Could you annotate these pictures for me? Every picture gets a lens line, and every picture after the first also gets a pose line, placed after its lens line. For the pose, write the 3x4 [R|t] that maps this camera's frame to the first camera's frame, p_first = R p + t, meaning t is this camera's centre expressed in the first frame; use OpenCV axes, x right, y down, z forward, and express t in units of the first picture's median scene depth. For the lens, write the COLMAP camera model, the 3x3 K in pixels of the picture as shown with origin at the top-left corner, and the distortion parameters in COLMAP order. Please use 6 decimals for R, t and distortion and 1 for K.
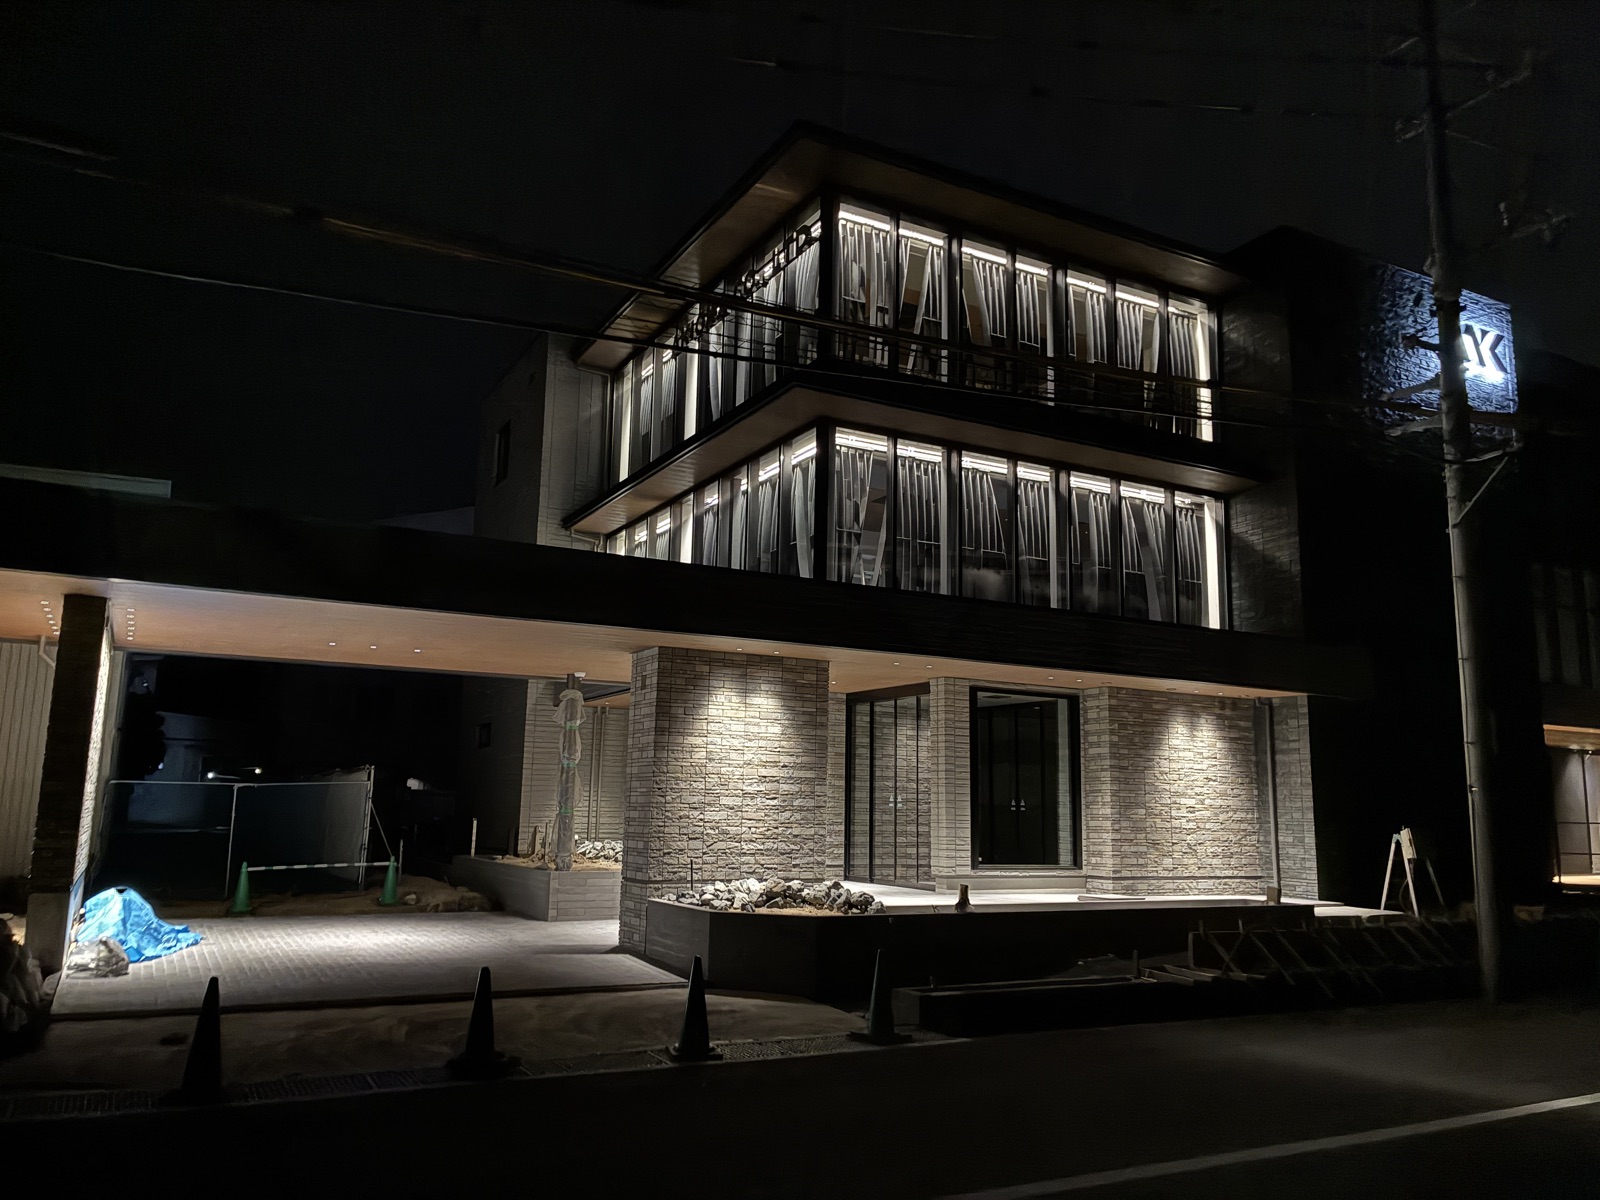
lens RADIAL K [[1210.0, 0, 800.0], [0, 1210.0, 600.0], [0, 0, 1]] dist [0.003096, 0.000657]
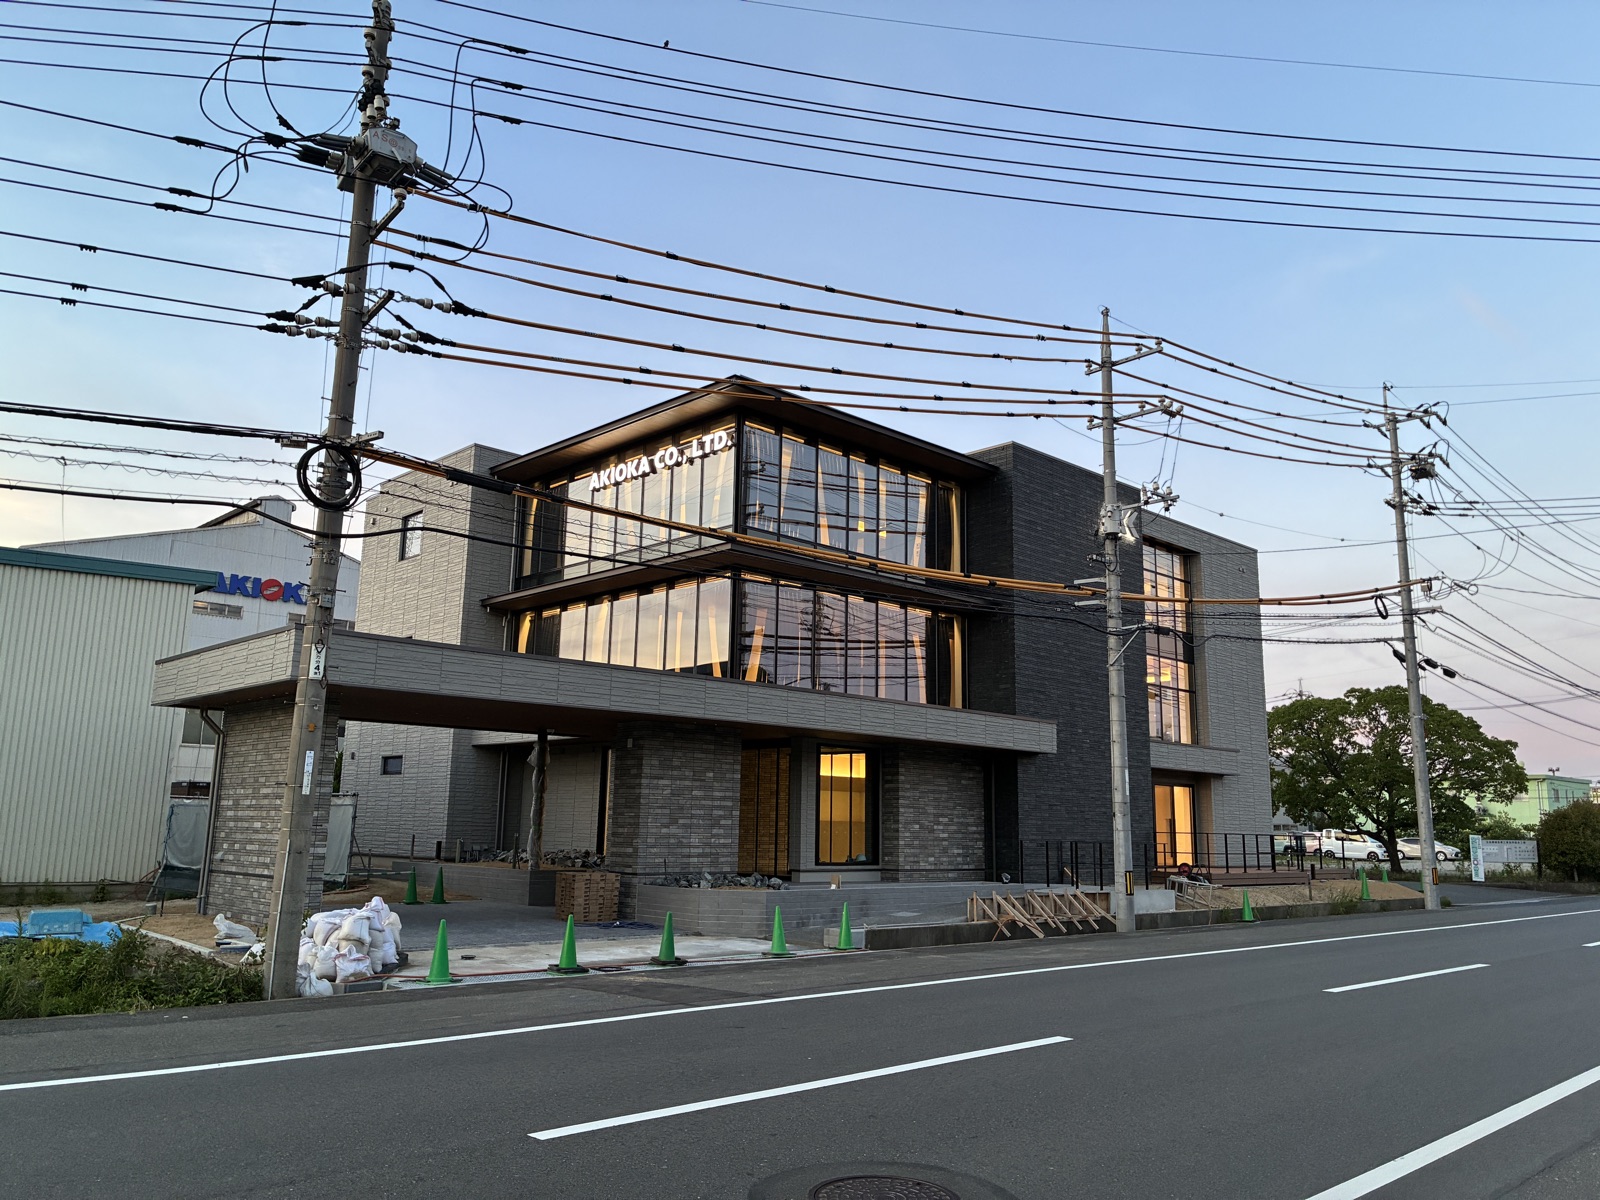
lens RADIAL K [[1210.0, 0, 800.0], [0, 1210.0, 600.0], [0, 0, 1]] dist [0.003096, 0.000657]
pose [[0.963865, 0.047675, 0.262090, -0.267614], [-0.047116, 0.998854, -0.008421, -0.088185], [-0.262191, -0.004232, 0.965007, -0.421746]]
